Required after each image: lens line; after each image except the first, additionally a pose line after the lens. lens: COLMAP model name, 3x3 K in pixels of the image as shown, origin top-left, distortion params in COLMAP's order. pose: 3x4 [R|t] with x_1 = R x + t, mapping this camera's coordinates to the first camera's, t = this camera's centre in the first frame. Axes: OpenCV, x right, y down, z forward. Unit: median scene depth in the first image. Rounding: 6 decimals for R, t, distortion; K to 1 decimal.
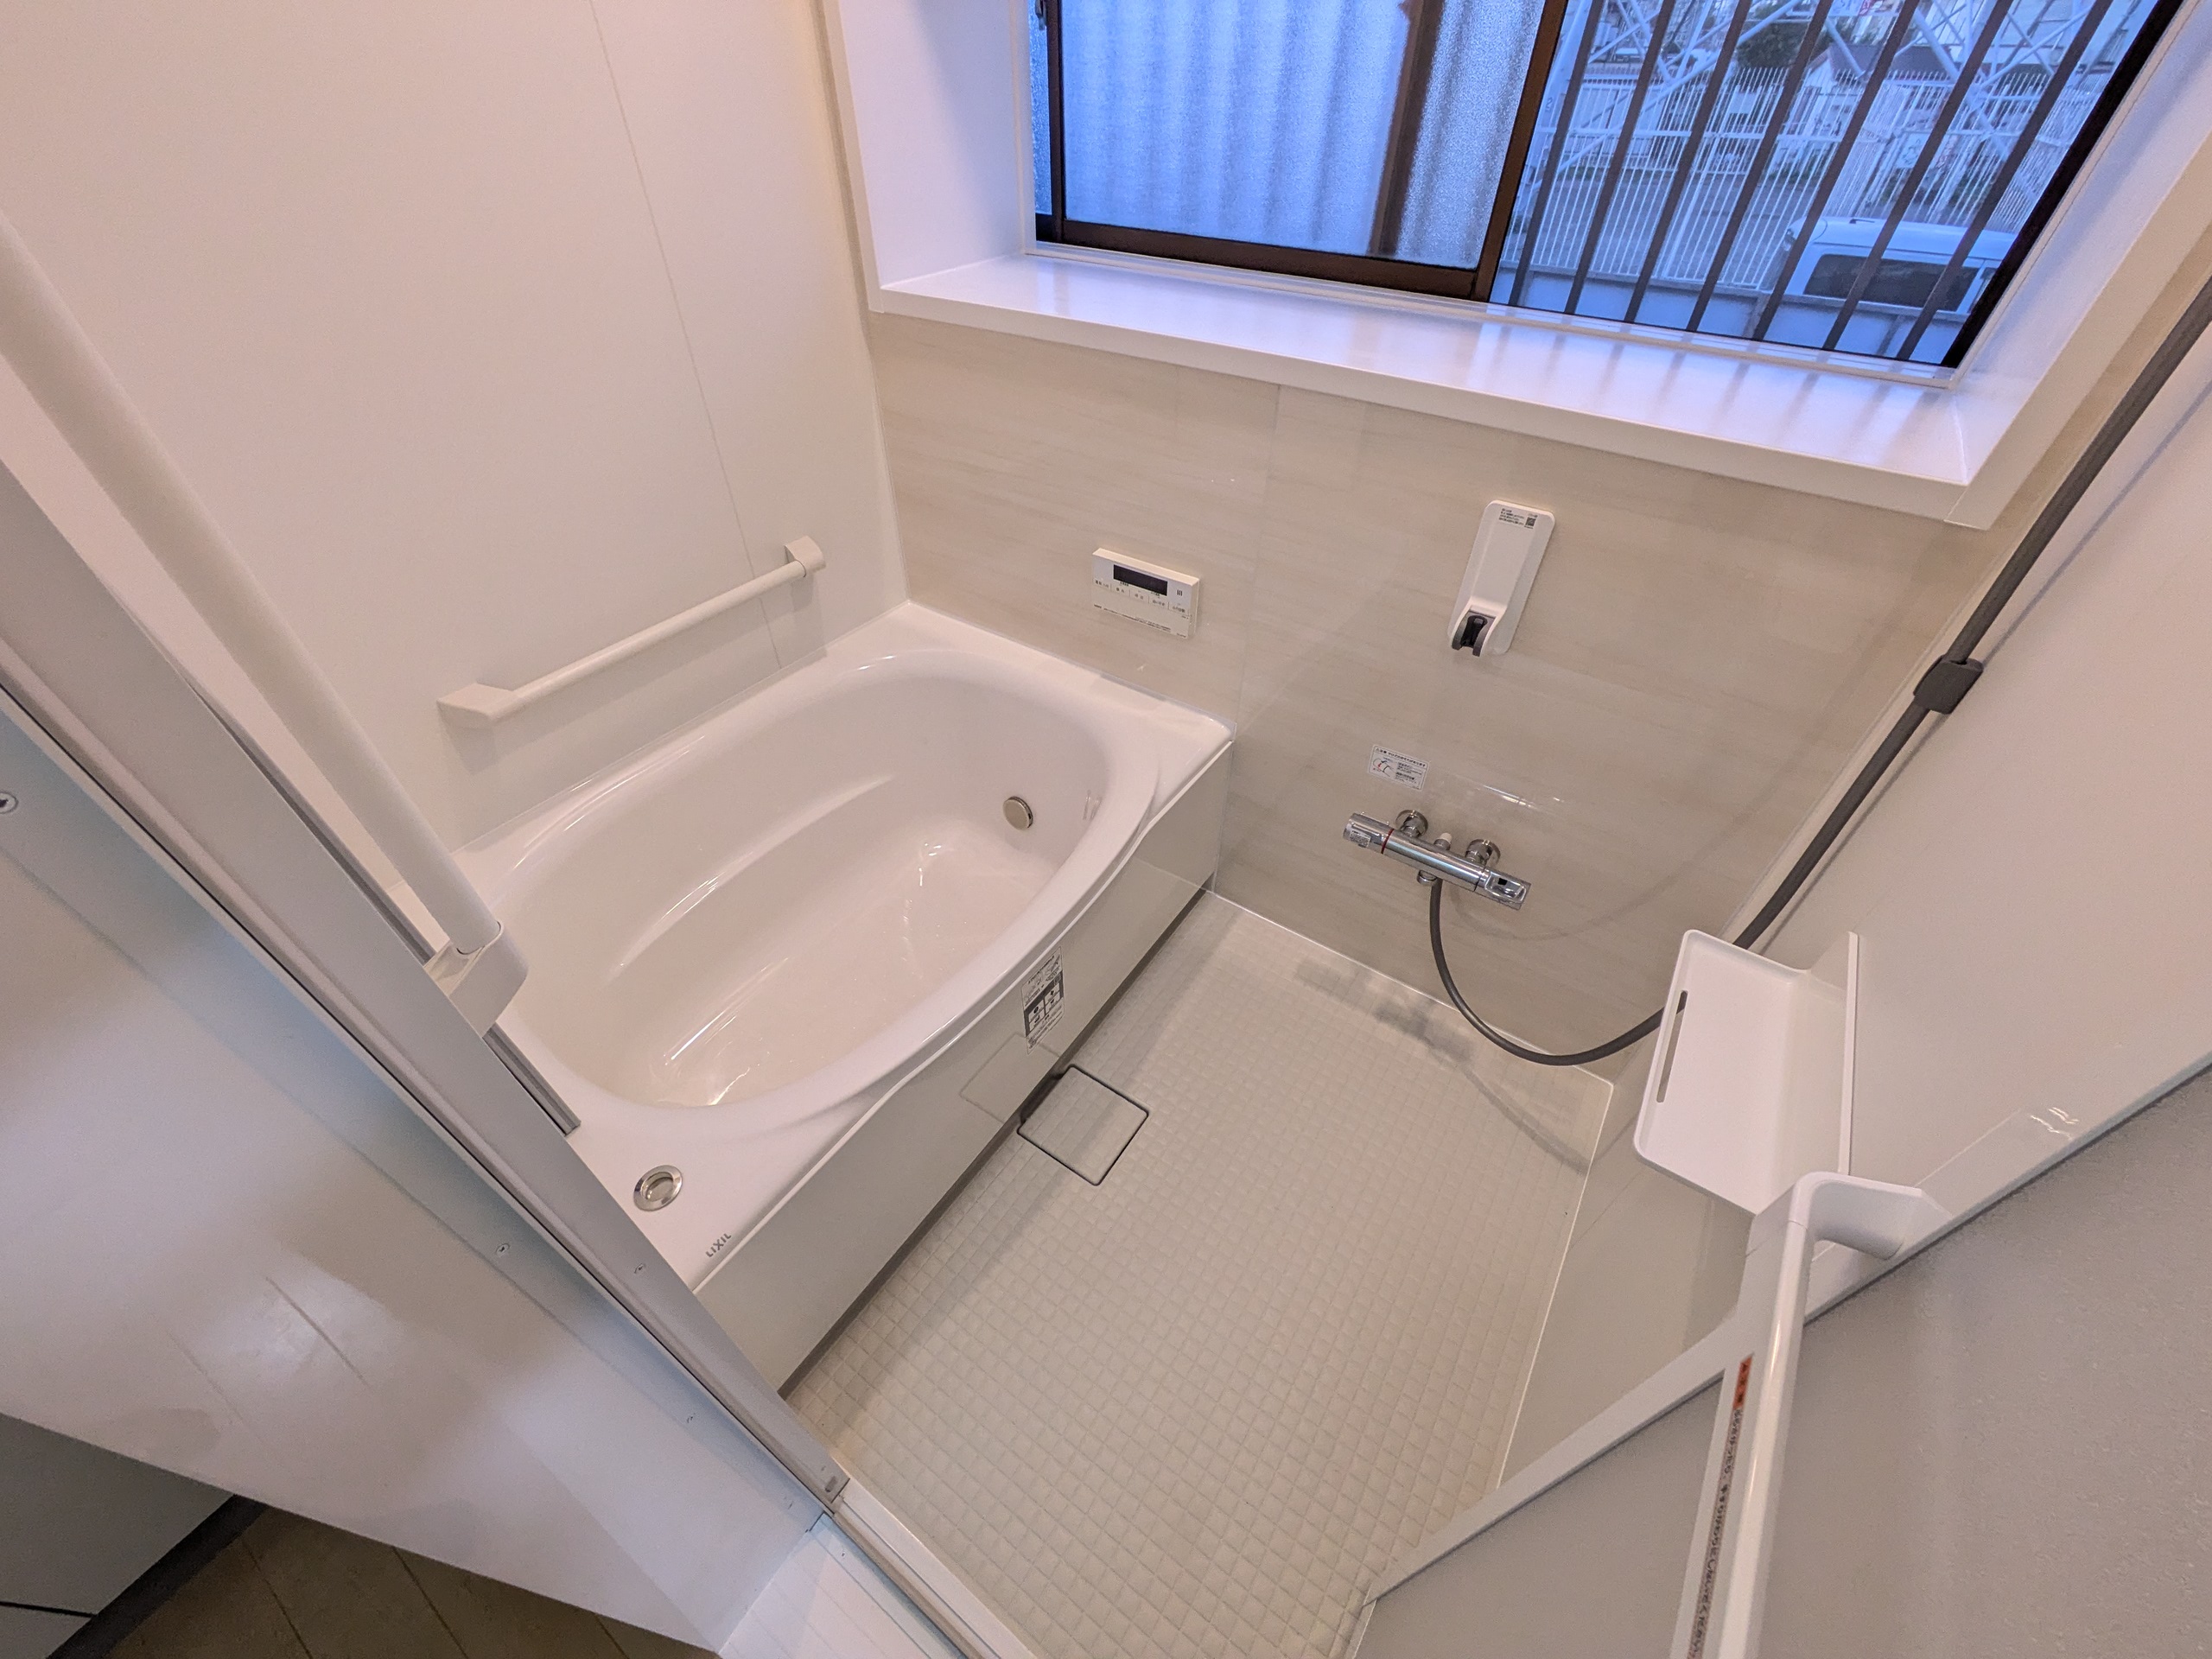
lens RADIAL K [[867.1, 0, 1106.1], [0, 867.1, 824.0], [0, 0, 1]] dist [-0.002656, 0.000167]
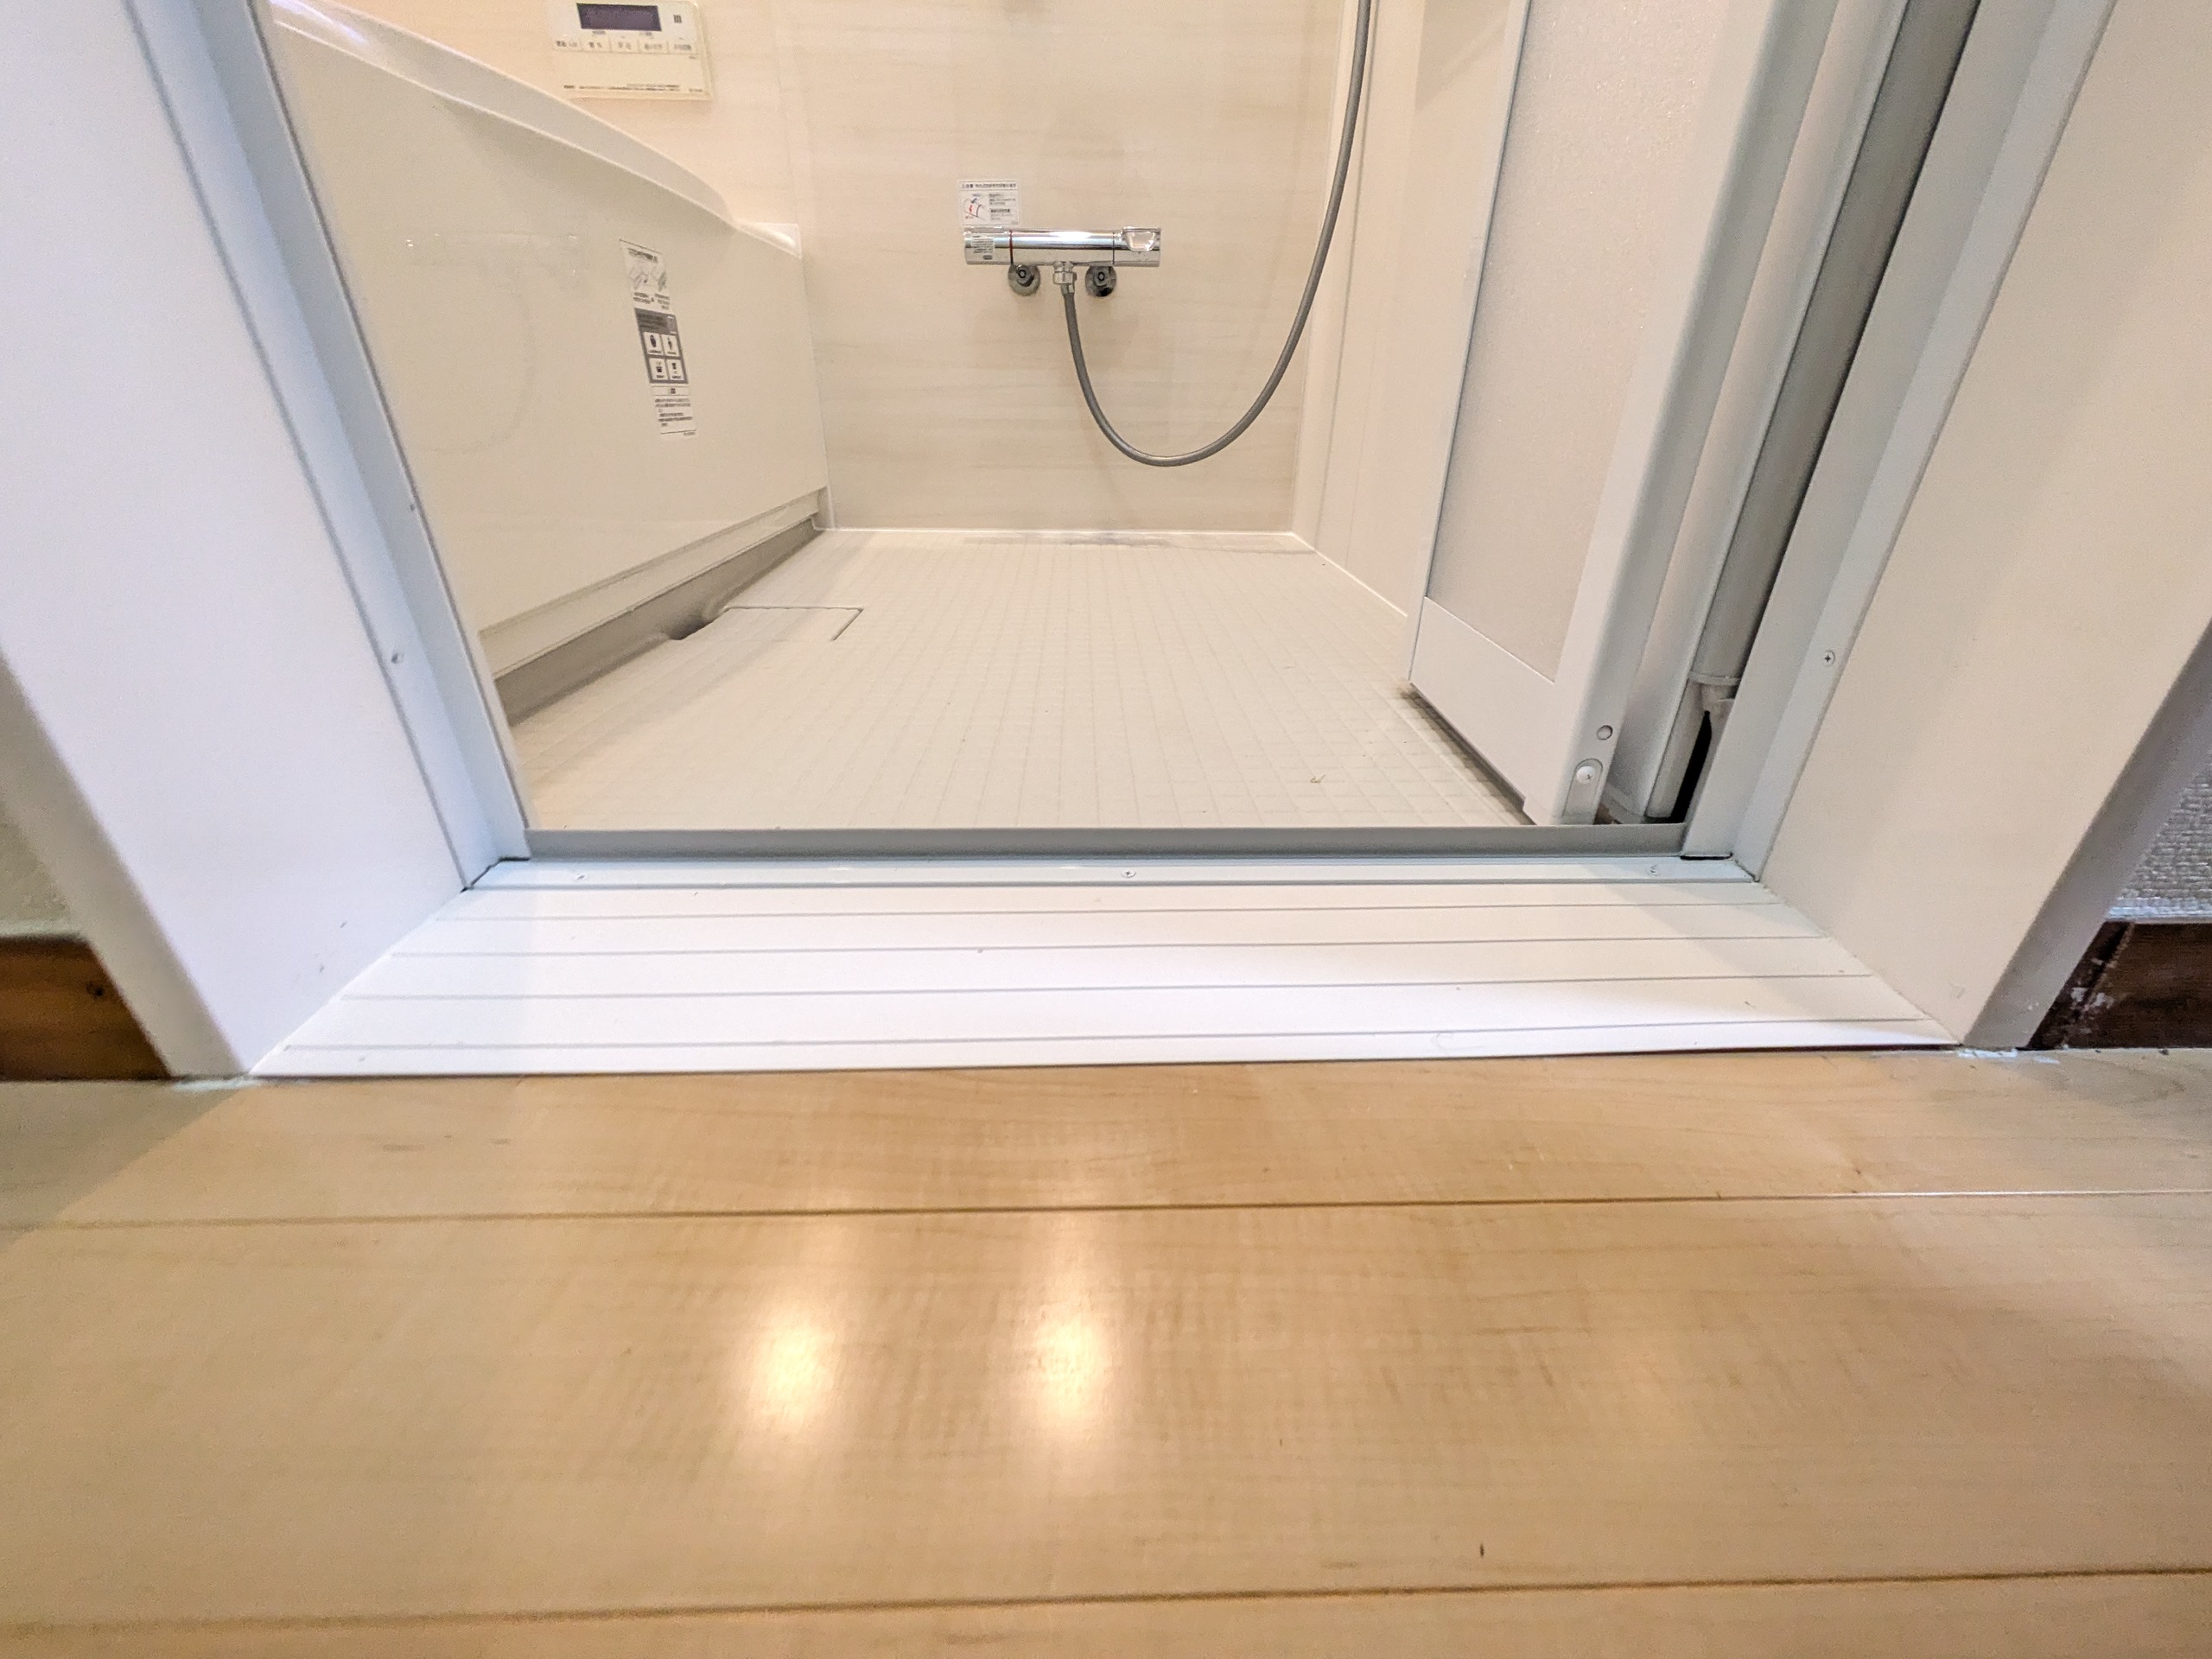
lens RADIAL K [[867.1, 0, 1105.6], [0, 867.1, 831.4], [0, 0, 1]] dist [-0.002656, 0.000167]
pose [[0.811693, -0.268344, 0.518793, -0.216206], [0.382535, 0.915447, -0.124994, 0.691533], [-0.441386, 0.299913, 0.845713, 0.355193]]
